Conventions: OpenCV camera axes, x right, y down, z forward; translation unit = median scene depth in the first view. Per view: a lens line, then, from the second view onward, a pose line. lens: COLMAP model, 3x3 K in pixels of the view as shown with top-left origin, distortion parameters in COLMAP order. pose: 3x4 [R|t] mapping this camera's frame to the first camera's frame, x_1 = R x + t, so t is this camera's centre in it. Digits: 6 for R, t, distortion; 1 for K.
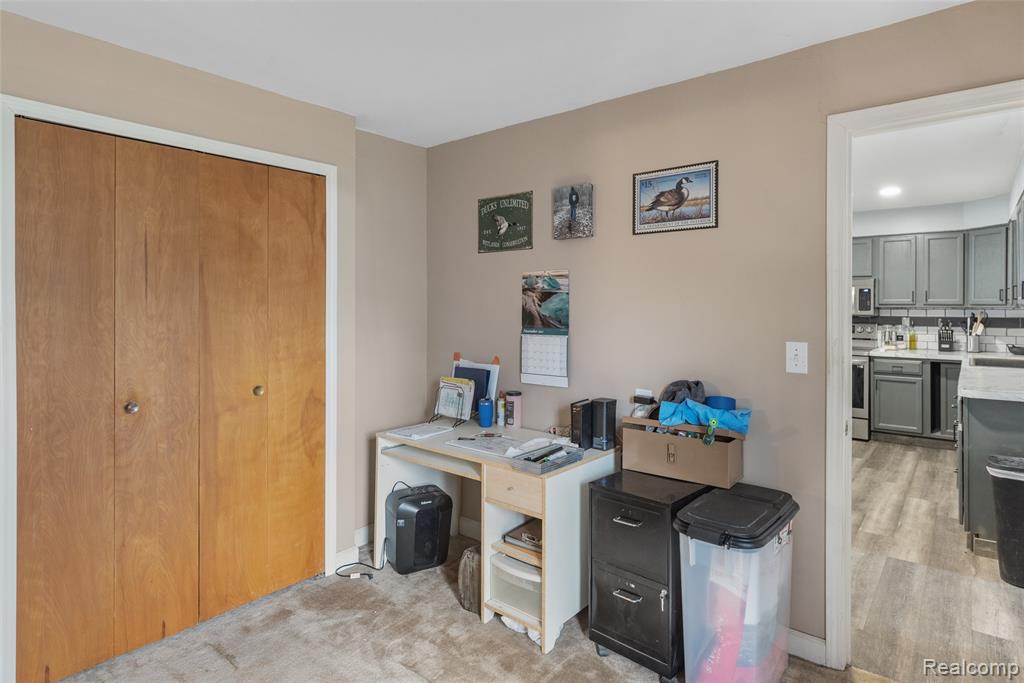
lens RADIAL K [[554.4, 0, 496.7], [0, 554.4, 307.6], [0, 0, 1]] dist [-0.004351, -0.000565]
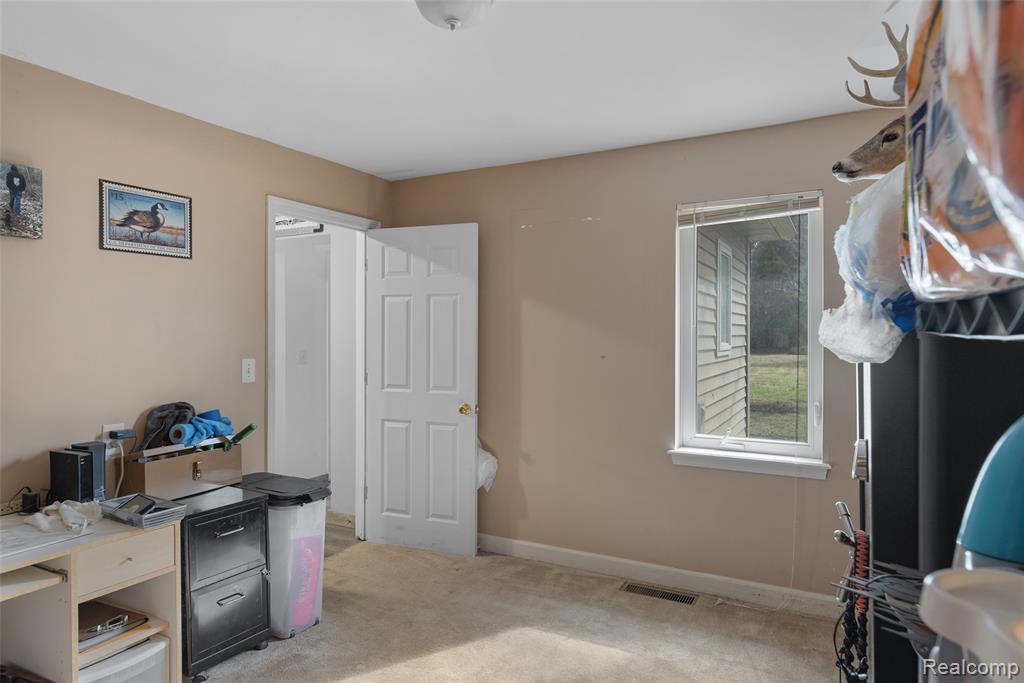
lens RADIAL K [[626.6, 0, 510.1], [0, 626.6, 338.0], [0, 0, 1]] dist [0.008381, 0.000378]
pose [[-0.194033, -0.004985, 0.980982, -0.893300], [0.007727, 0.999948, 0.006610, 0.007628], [-0.980965, 0.008863, -0.193984, 0.590543]]
